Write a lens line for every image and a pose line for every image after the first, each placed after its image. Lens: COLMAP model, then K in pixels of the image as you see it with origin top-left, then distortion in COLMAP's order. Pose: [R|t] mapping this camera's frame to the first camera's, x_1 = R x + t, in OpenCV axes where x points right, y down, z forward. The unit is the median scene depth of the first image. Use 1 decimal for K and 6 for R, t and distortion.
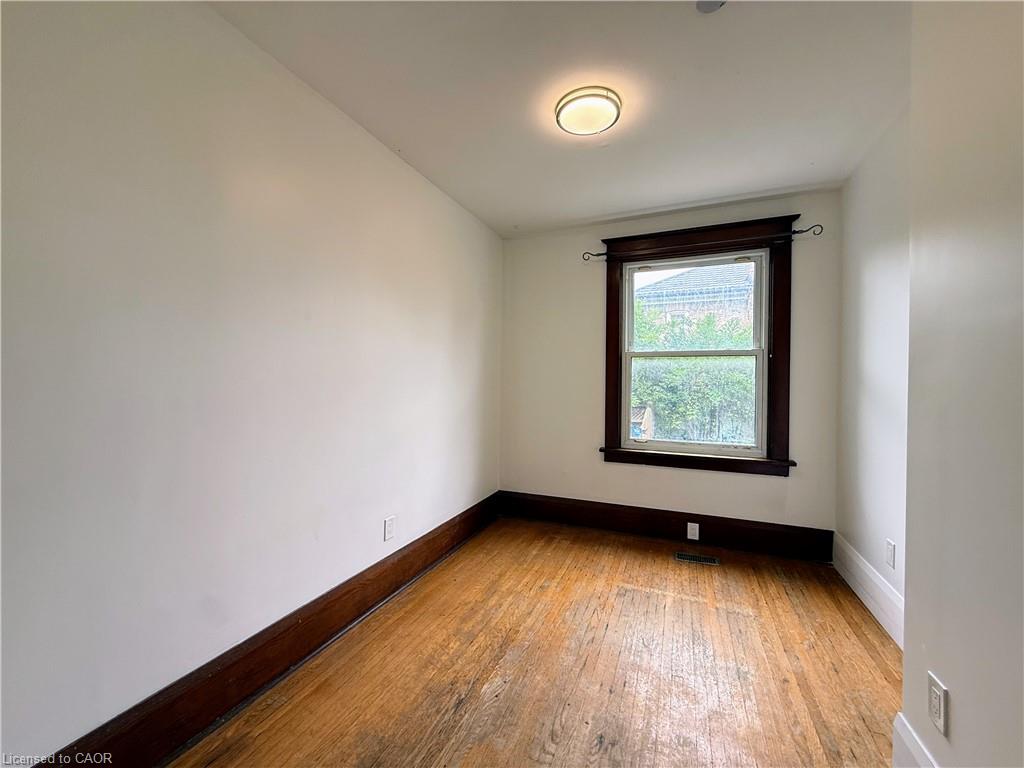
lens RADIAL K [[412.7, 0, 510.8], [0, 412.7, 382.9], [0, 0, 1]] dist [0.003008, 0.000047]
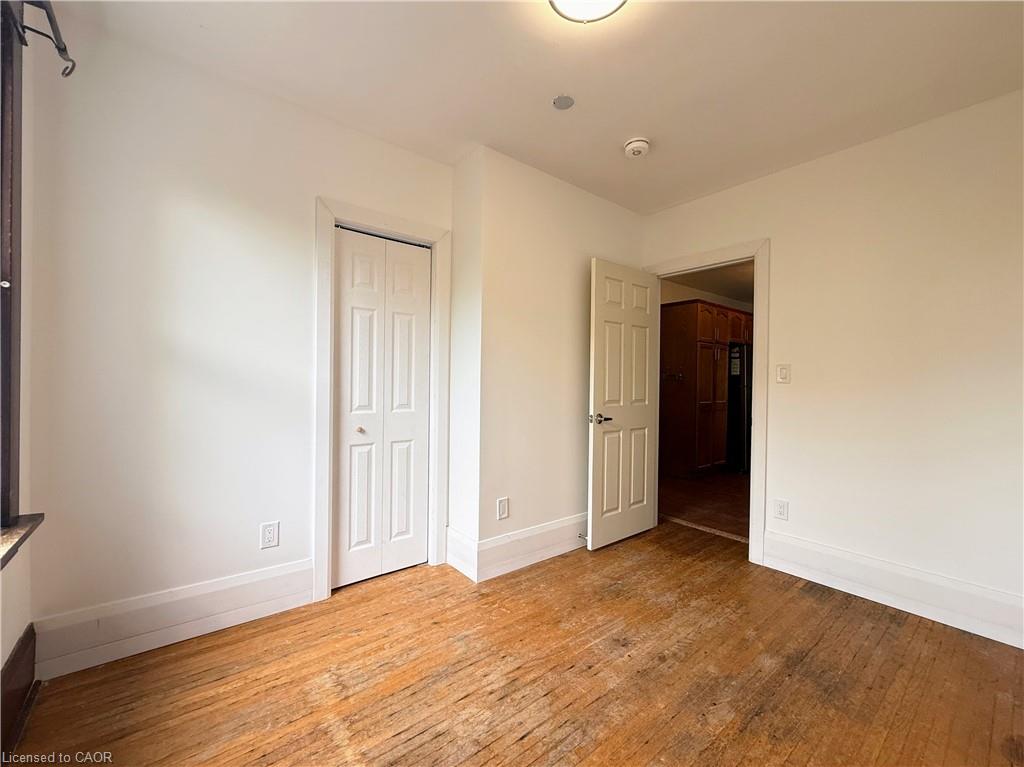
lens RADIAL K [[412.7, 0, 510.7], [0, 412.7, 384.1], [0, 0, 1]] dist [0.003008, 0.000047]
pose [[-0.879473, -0.022909, 0.475396, -0.043688], [-0.020075, 0.999738, 0.011038, 0.031834], [-0.475524, 0.000164, -0.879702, 1.599726]]
